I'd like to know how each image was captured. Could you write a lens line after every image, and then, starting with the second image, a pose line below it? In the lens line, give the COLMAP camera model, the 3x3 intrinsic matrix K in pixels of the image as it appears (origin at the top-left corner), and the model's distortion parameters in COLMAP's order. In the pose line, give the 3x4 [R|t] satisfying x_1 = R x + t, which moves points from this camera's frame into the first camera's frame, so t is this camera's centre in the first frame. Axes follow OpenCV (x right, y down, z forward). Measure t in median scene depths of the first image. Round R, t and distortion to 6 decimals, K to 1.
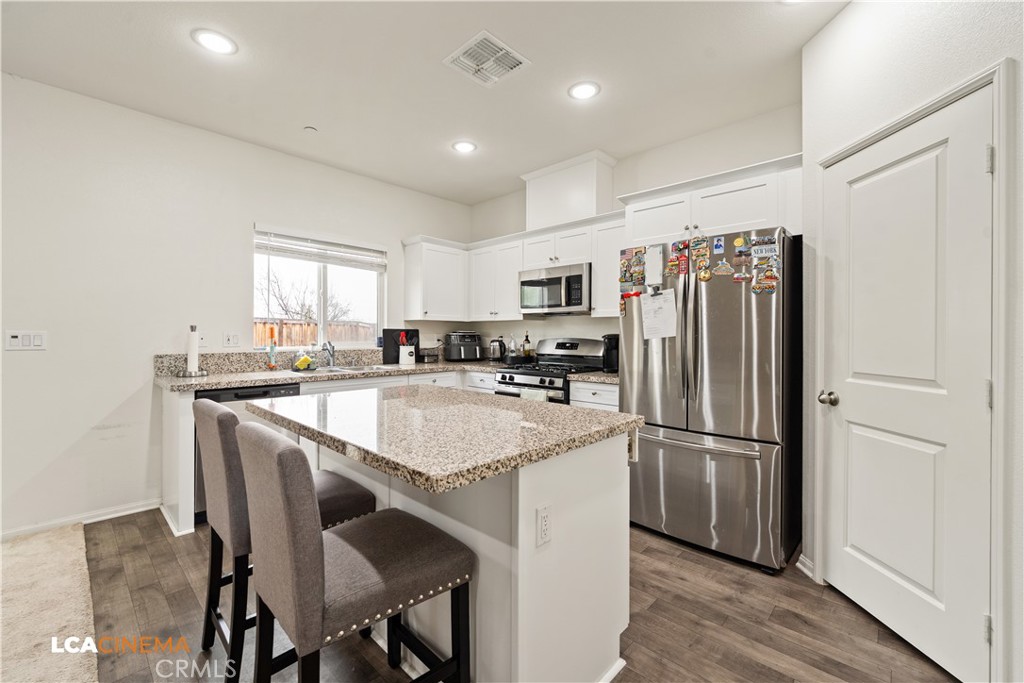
lens RADIAL K [[417.2, 0, 510.1], [0, 417.2, 337.2], [0, 0, 1]] dist [-0.001008, 0.000061]
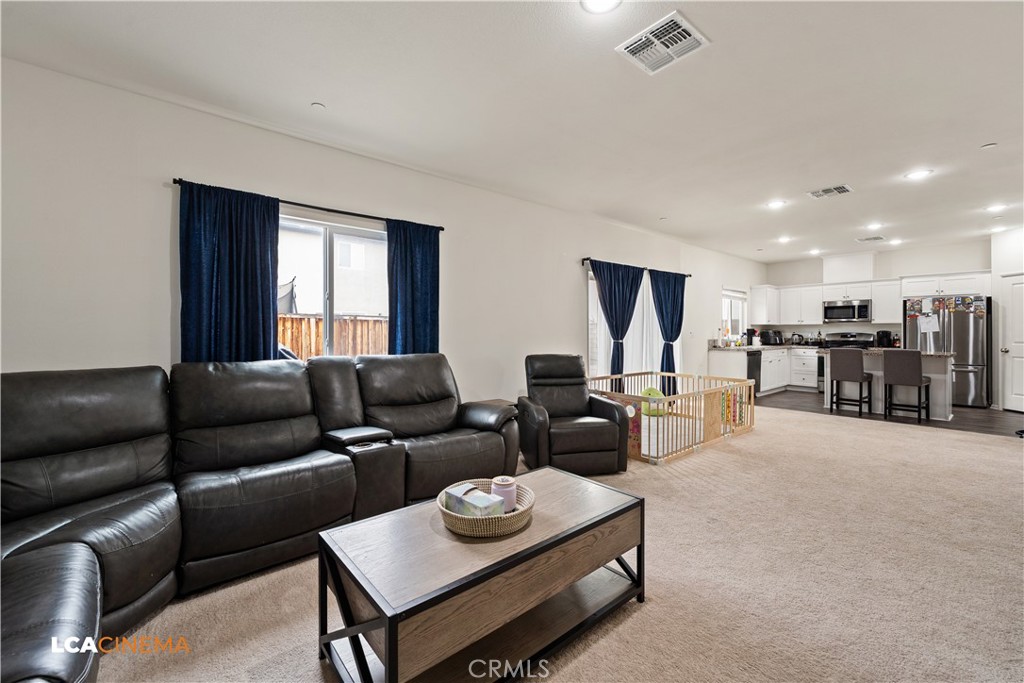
lens RADIAL K [[417.2, 0, 510.1], [0, 417.2, 337.2], [0, 0, 1]] dist [-0.001008, 0.000061]
pose [[0.994746, -0.005393, -0.102233, -2.171063], [0.006211, 0.999951, 0.007686, -0.003303], [0.102186, -0.008281, 0.994731, -2.075893]]
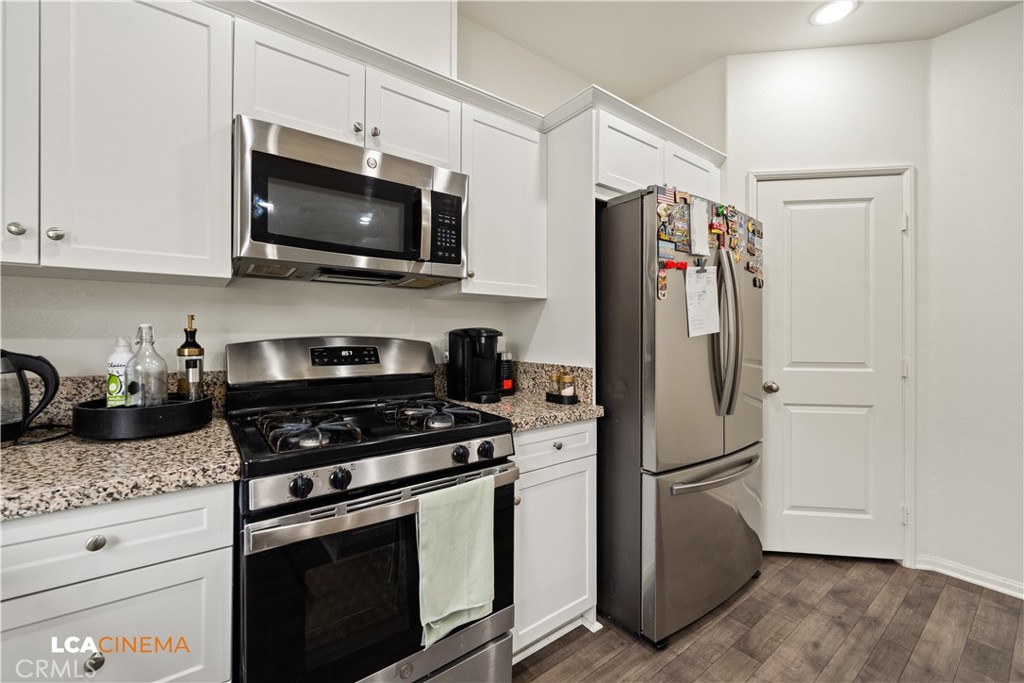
lens RADIAL K [[422.8, 0, 510.3], [0, 422.8, 332.0], [0, 0, 1]] dist [-0.000905, -0.000065]
pose [[0.168198, -0.002834, 0.985749, -0.392029], [0.001591, 0.999995, 0.002603, -0.004916], [-0.985752, 0.001130, 0.168202, 1.229362]]
